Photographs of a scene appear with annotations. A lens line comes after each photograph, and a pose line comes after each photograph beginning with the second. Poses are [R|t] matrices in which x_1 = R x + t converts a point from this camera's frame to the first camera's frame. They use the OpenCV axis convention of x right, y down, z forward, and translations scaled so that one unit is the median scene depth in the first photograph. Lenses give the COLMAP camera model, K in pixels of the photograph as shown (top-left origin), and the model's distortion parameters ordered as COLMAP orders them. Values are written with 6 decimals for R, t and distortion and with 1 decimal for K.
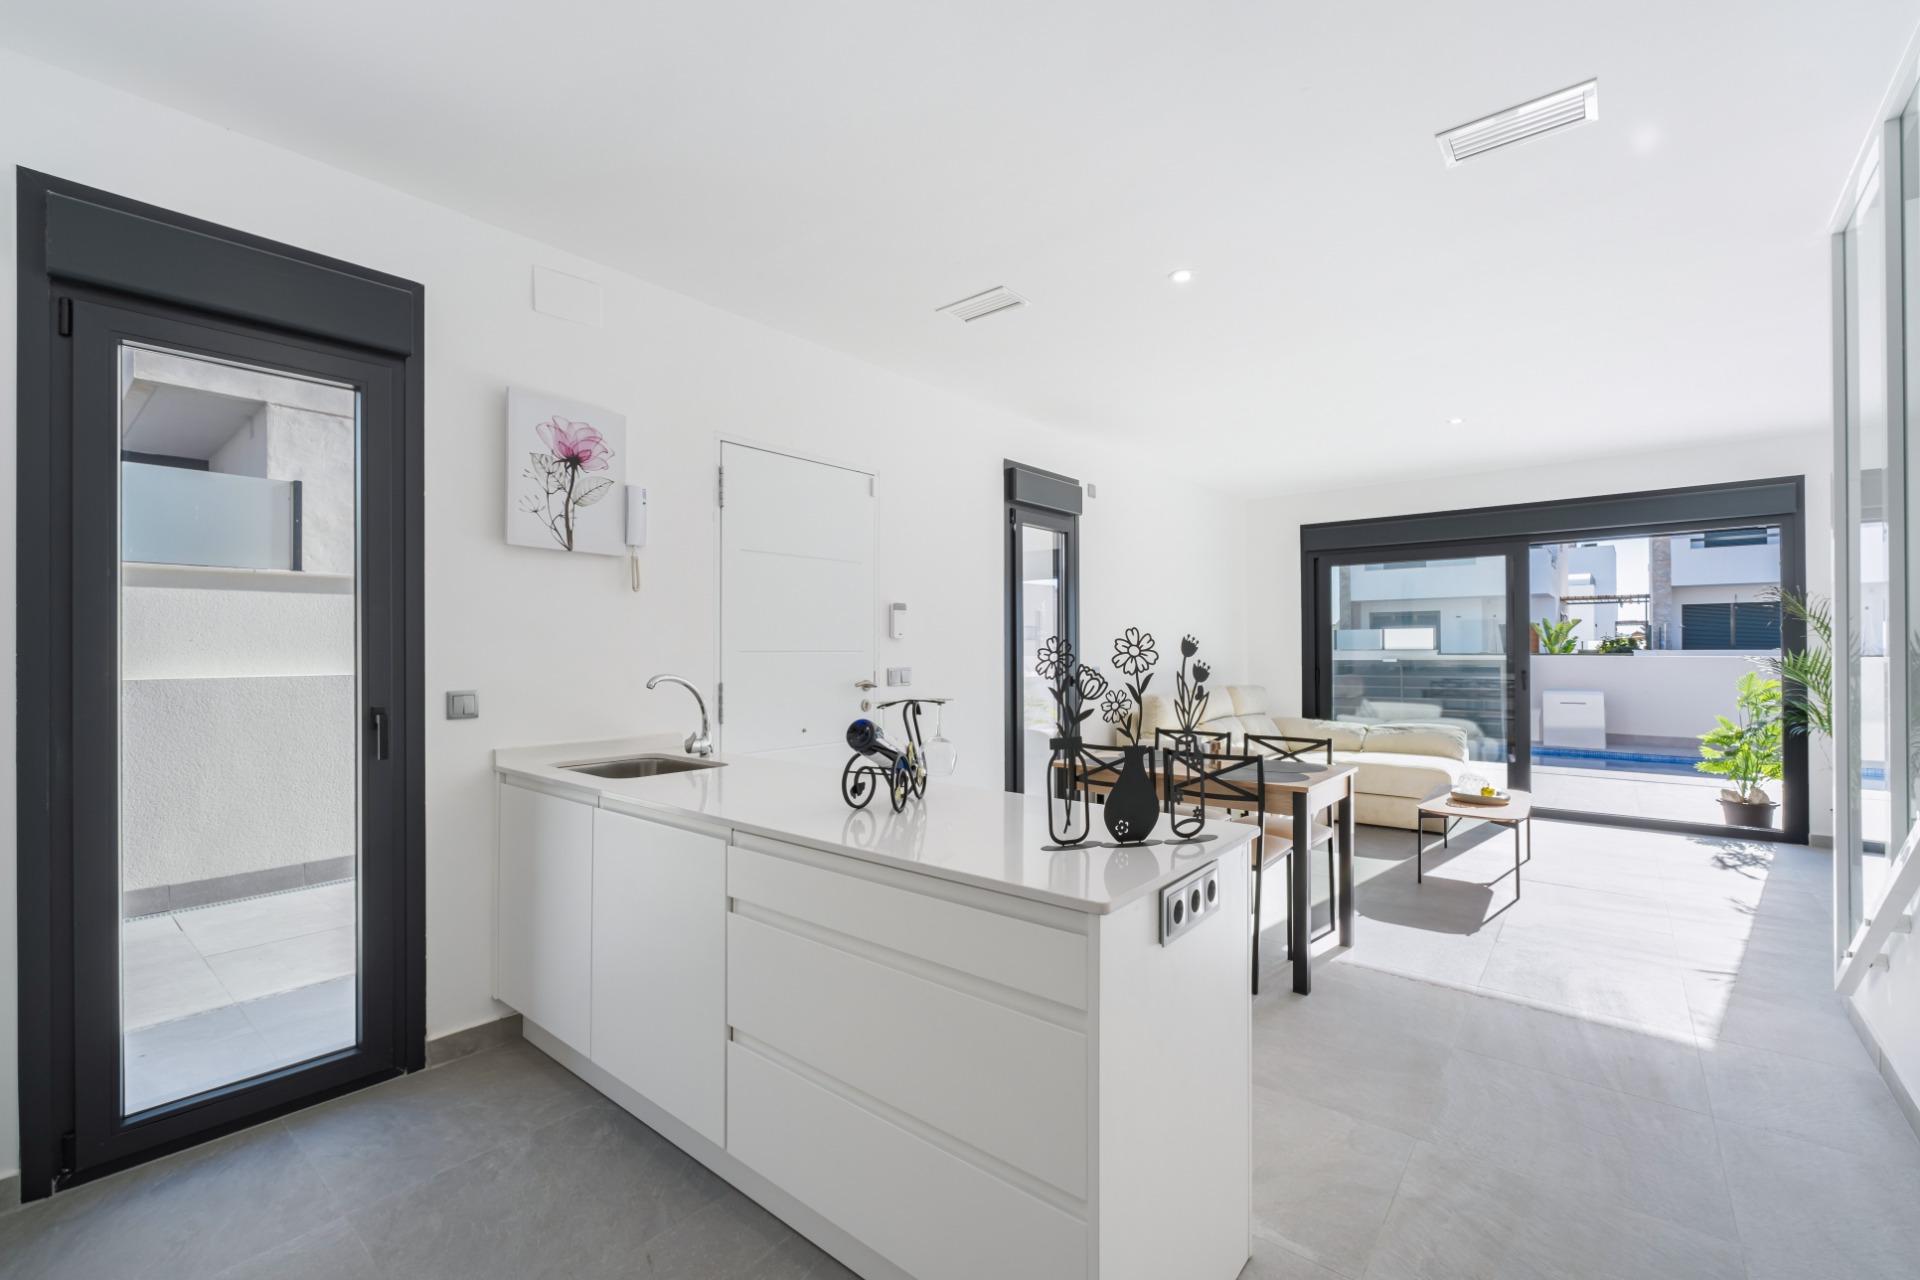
lens RADIAL K [[807.5, 0, 961.1], [0, 807.5, 639.3], [0, 0, 1]] dist [-0.009761, 0.003350]
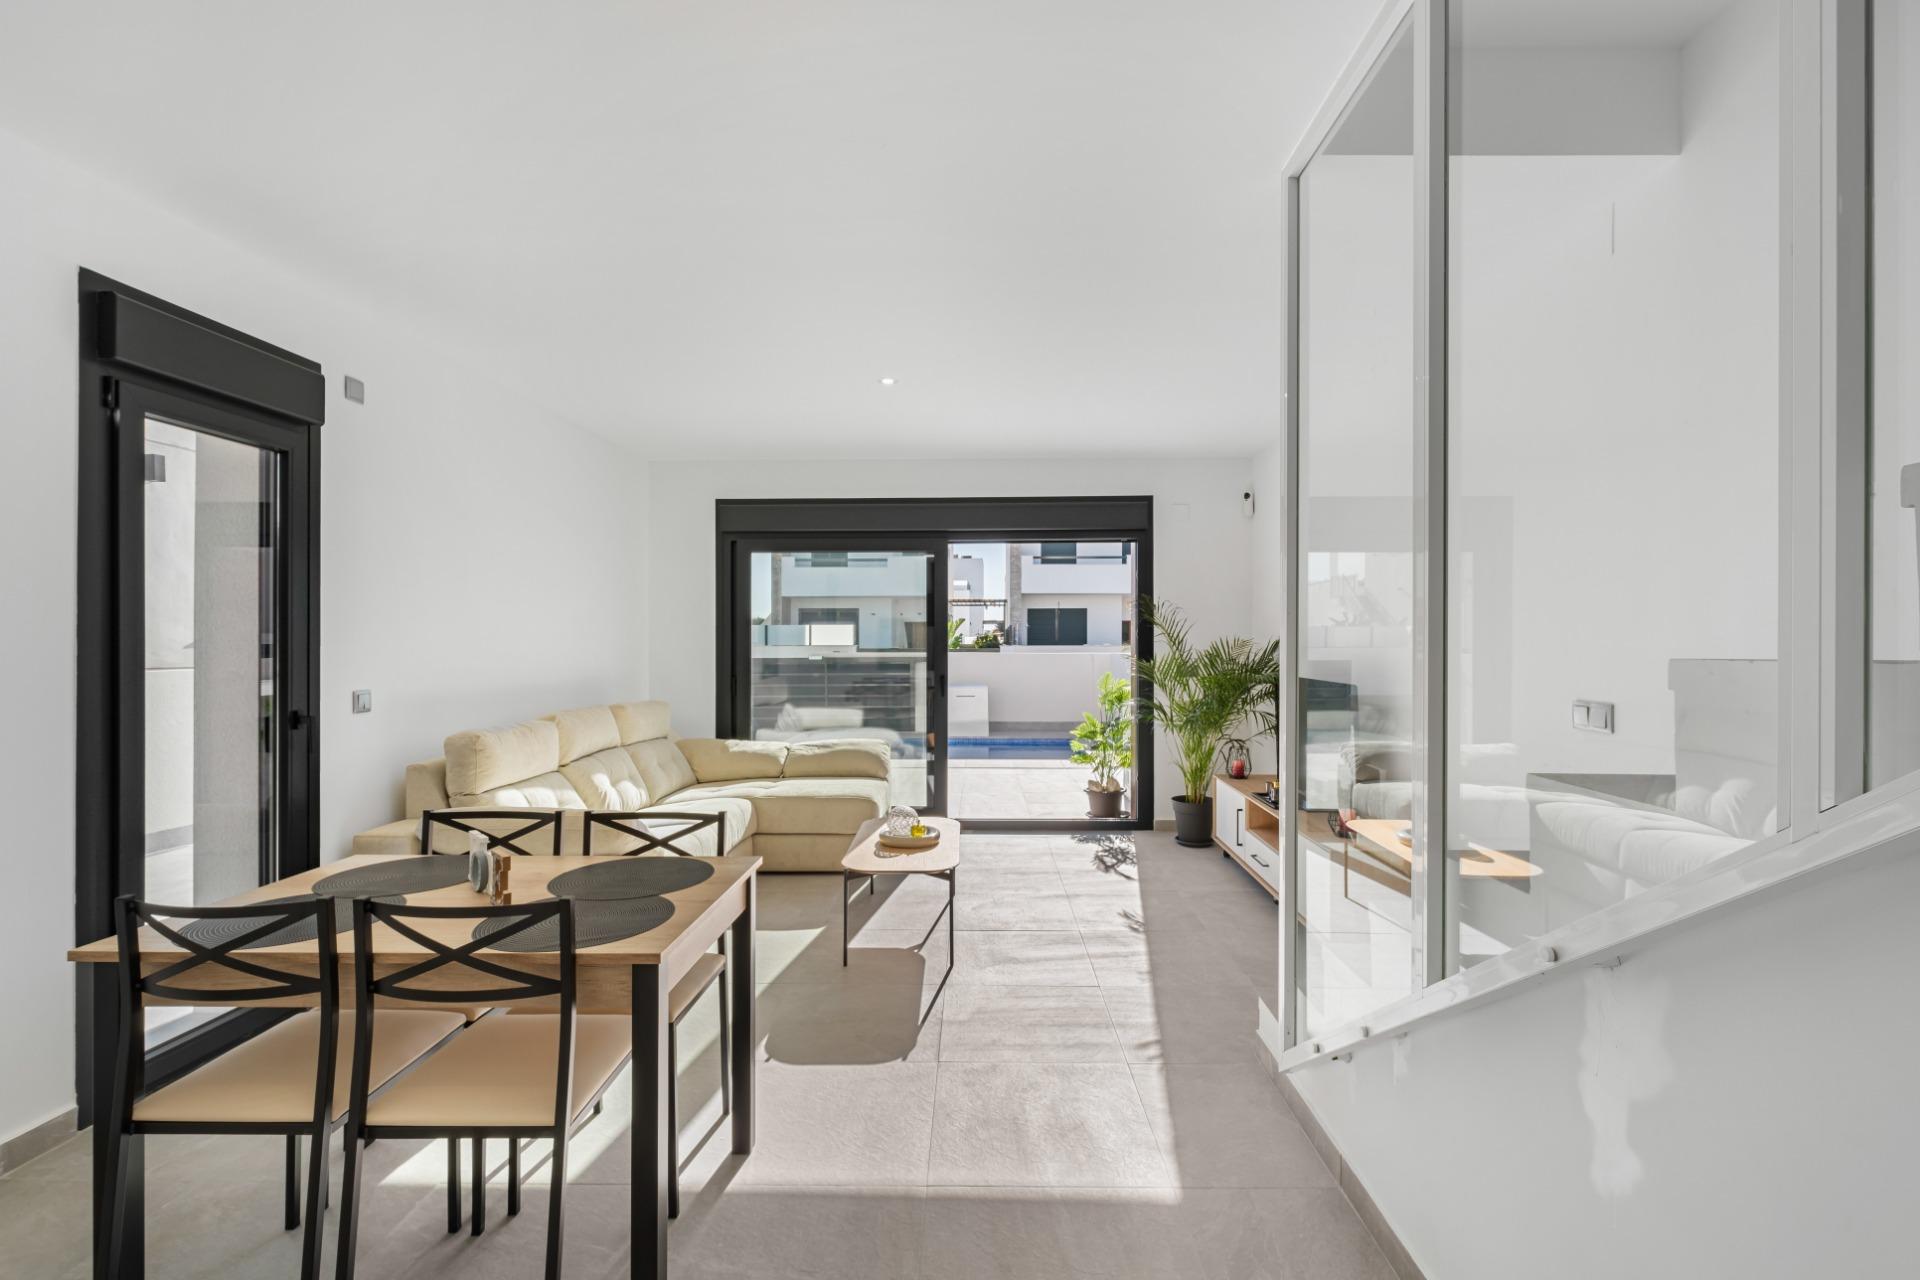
lens RADIAL K [[823.2, 0, 961.6], [0, 823.2, 638.0], [0, 0, 1]] dist [-0.005275, 0.001904]
pose [[0.788427, 0.003855, 0.615116, 0.122924], [-0.008432, 0.999954, 0.004541, -0.009202], [-0.615070, -0.008767, 0.788424, 0.222511]]
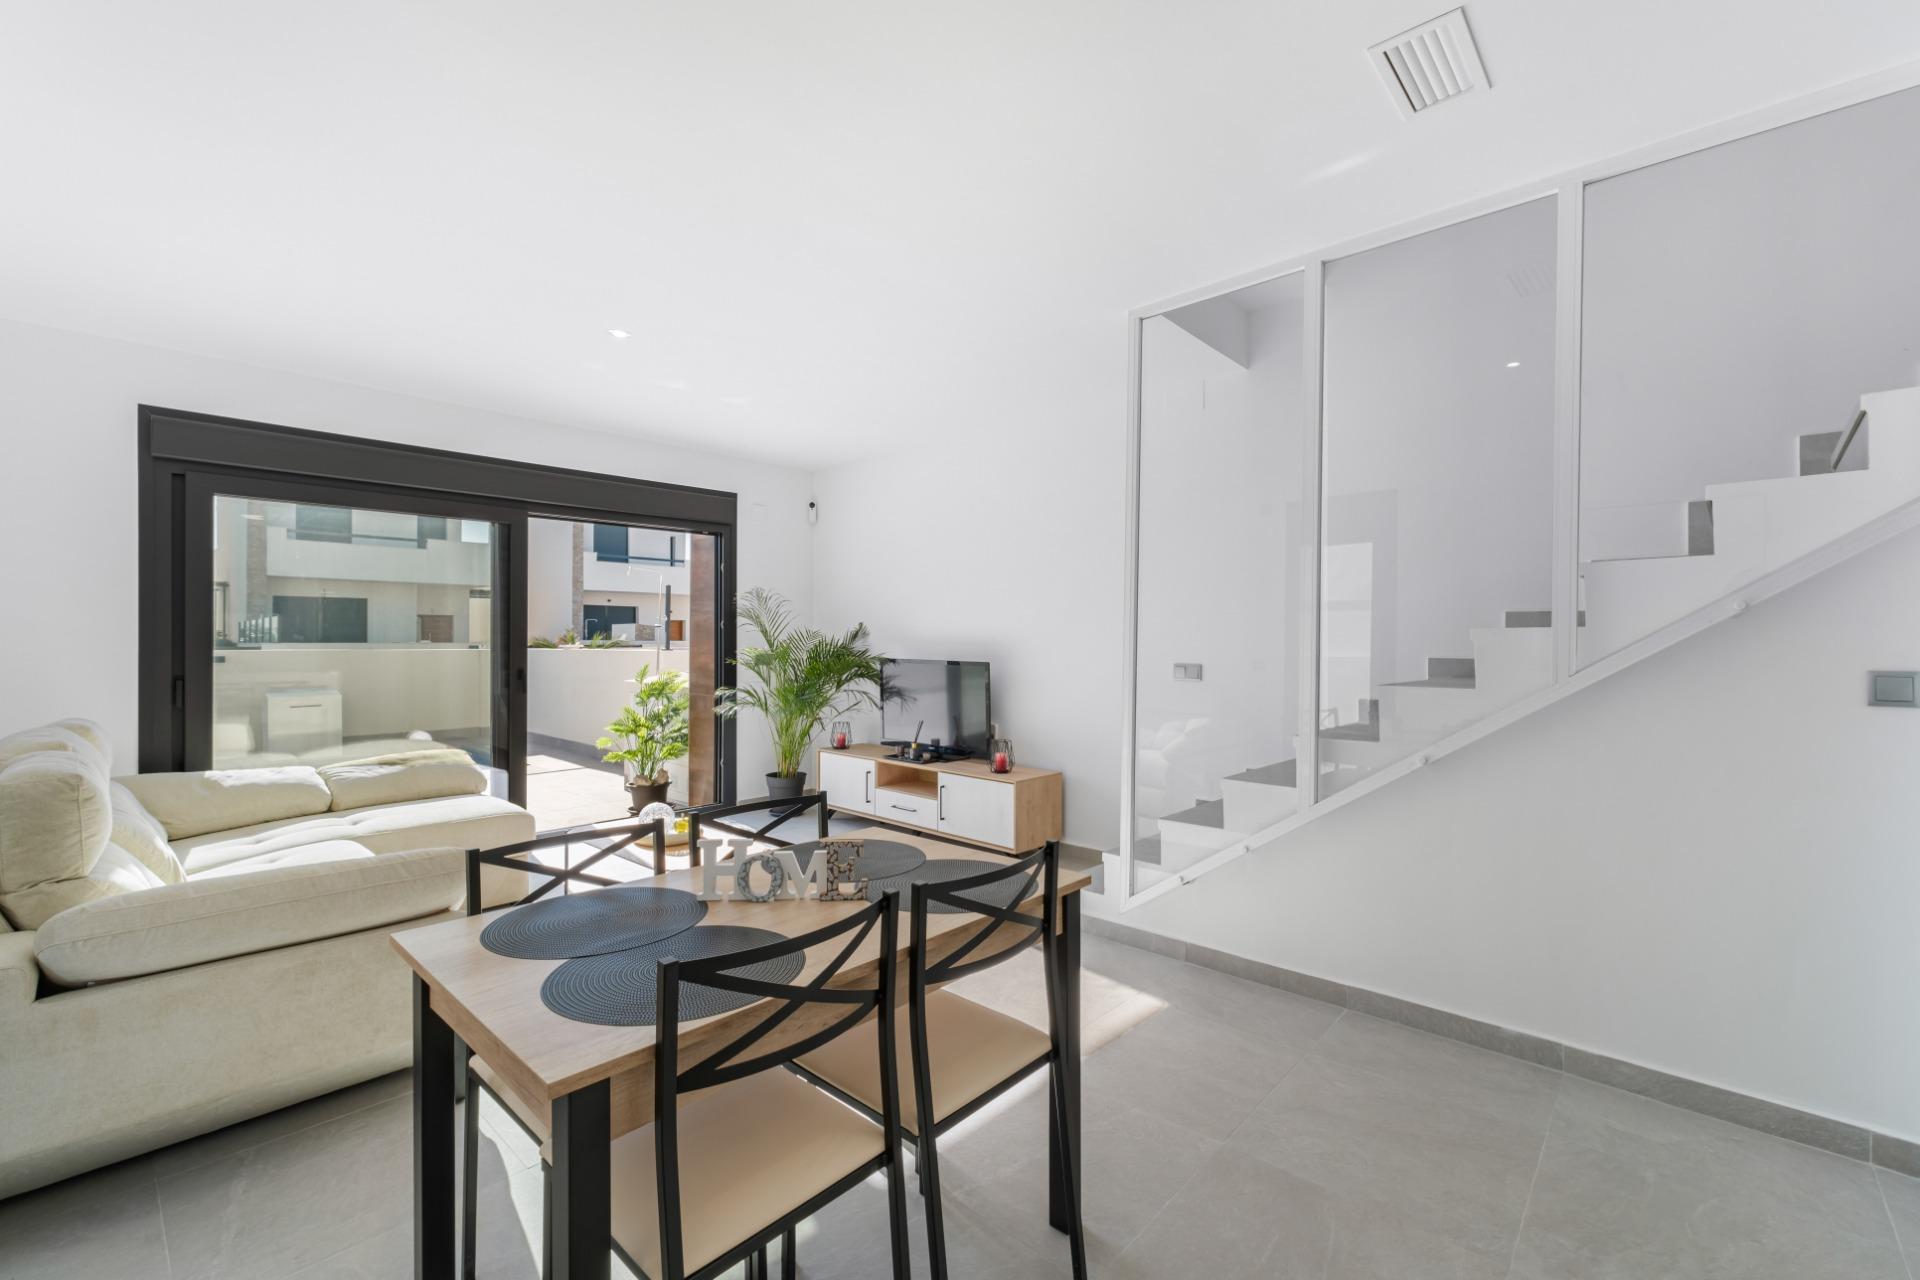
lens RADIAL K [[807.5, 0, 969.1], [0, 807.5, 638.3], [0, 0, 1]] dist [-0.009761, 0.003350]
pose [[0.054201, 0.005592, 0.998514, -0.079933], [-0.013683, 0.999895, -0.004857, 0.005649], [-0.998436, -0.013400, 0.054272, 0.495758]]
